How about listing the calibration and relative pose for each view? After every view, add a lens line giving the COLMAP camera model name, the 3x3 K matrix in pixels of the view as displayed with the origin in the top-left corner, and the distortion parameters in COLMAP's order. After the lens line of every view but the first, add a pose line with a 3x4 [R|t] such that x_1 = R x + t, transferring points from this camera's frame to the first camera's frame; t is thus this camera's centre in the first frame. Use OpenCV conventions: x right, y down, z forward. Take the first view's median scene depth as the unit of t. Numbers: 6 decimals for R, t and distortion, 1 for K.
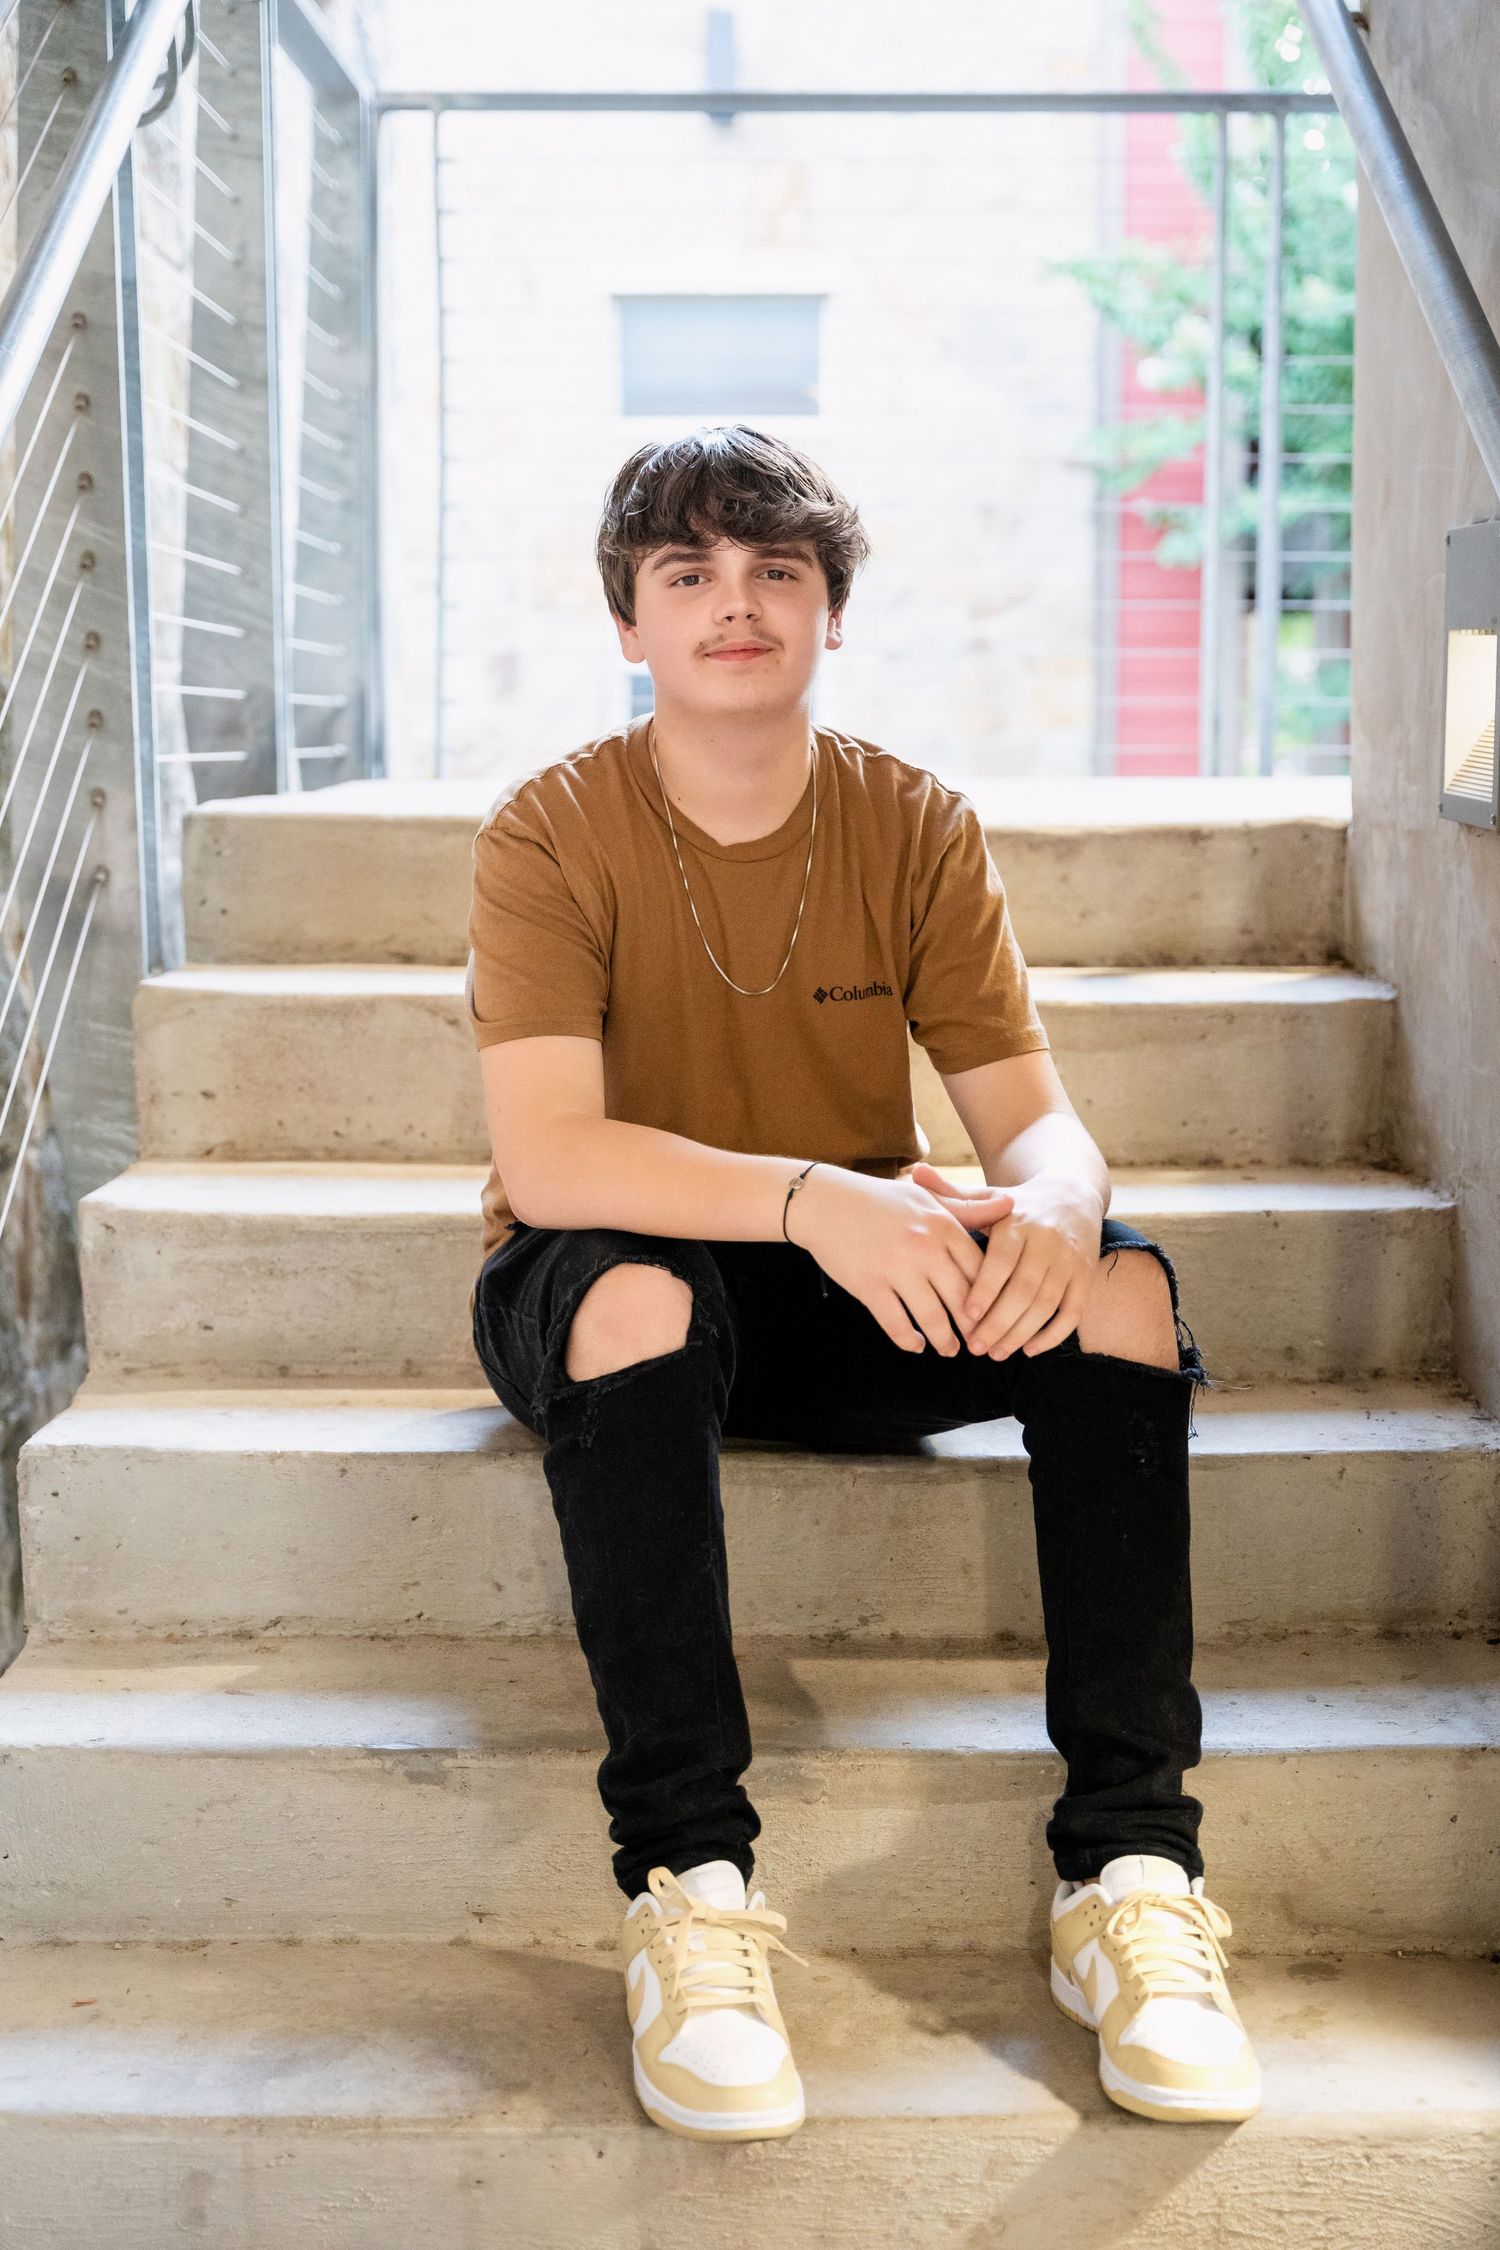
lens RADIAL K [[3341.1, 0, 759.0], [0, 3341.1, 1109.3], [0, 0, 1]] dist [0.029489, 0.000000]
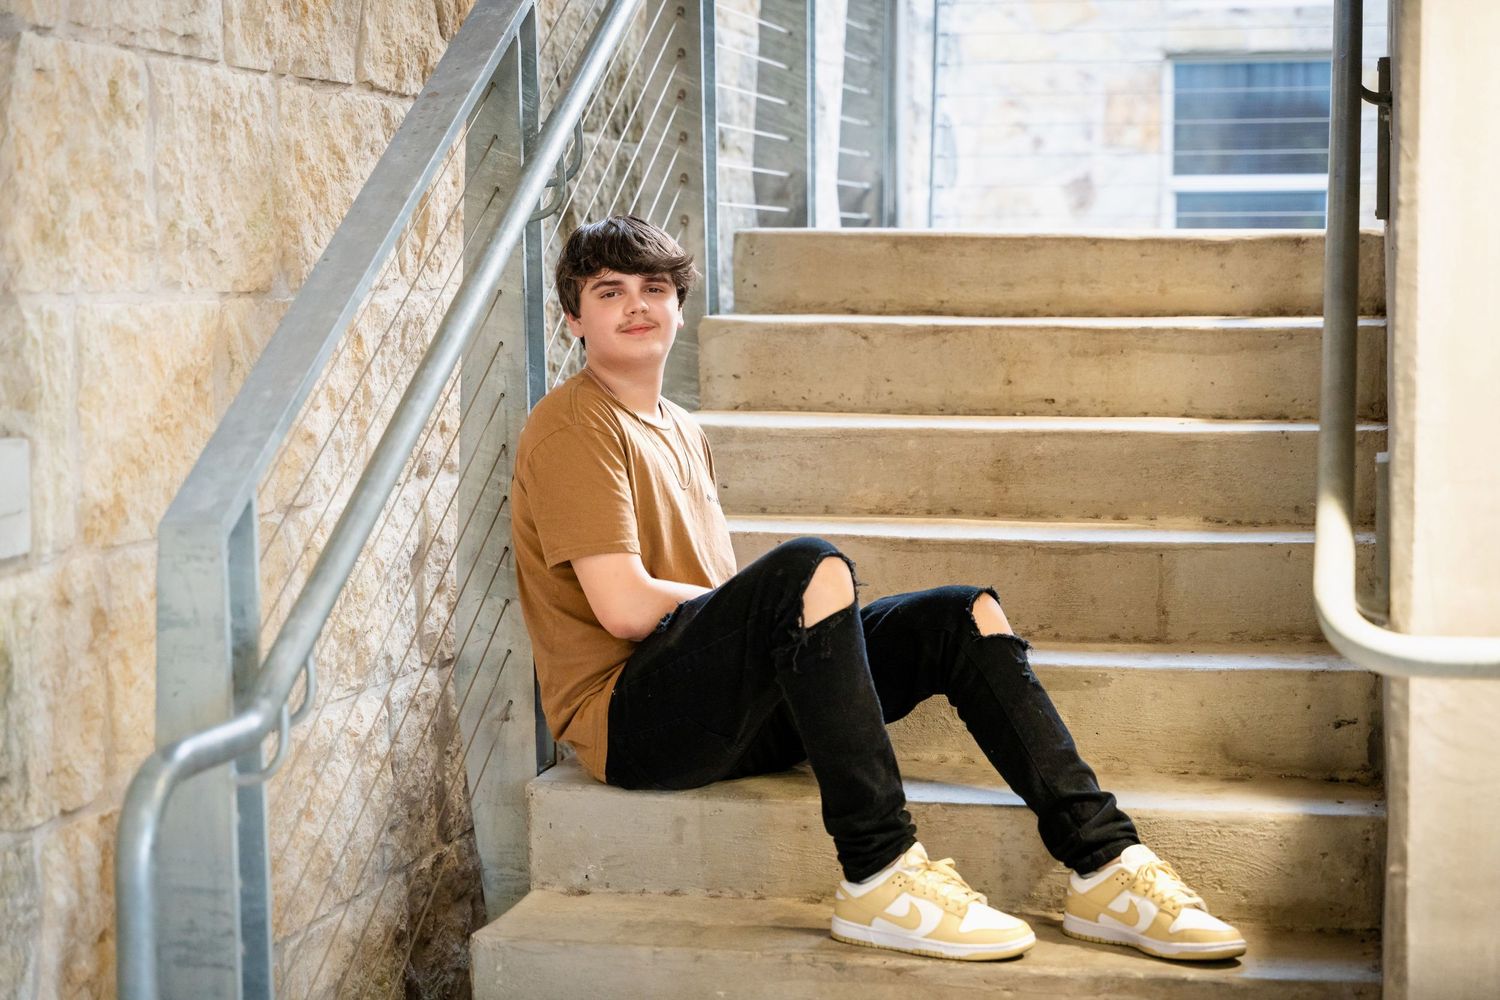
lens RADIAL K [[2996.3, 0, 750.2], [0, 2996.3, 503.8], [0, 0, 1]] dist [-0.001789, 0.000000]
pose [[0.975507, 0.013651, -0.219543, 0.209818], [-0.021426, 0.999223, -0.033077, 0.120878], [0.218921, 0.036970, 0.975042, -0.624806]]
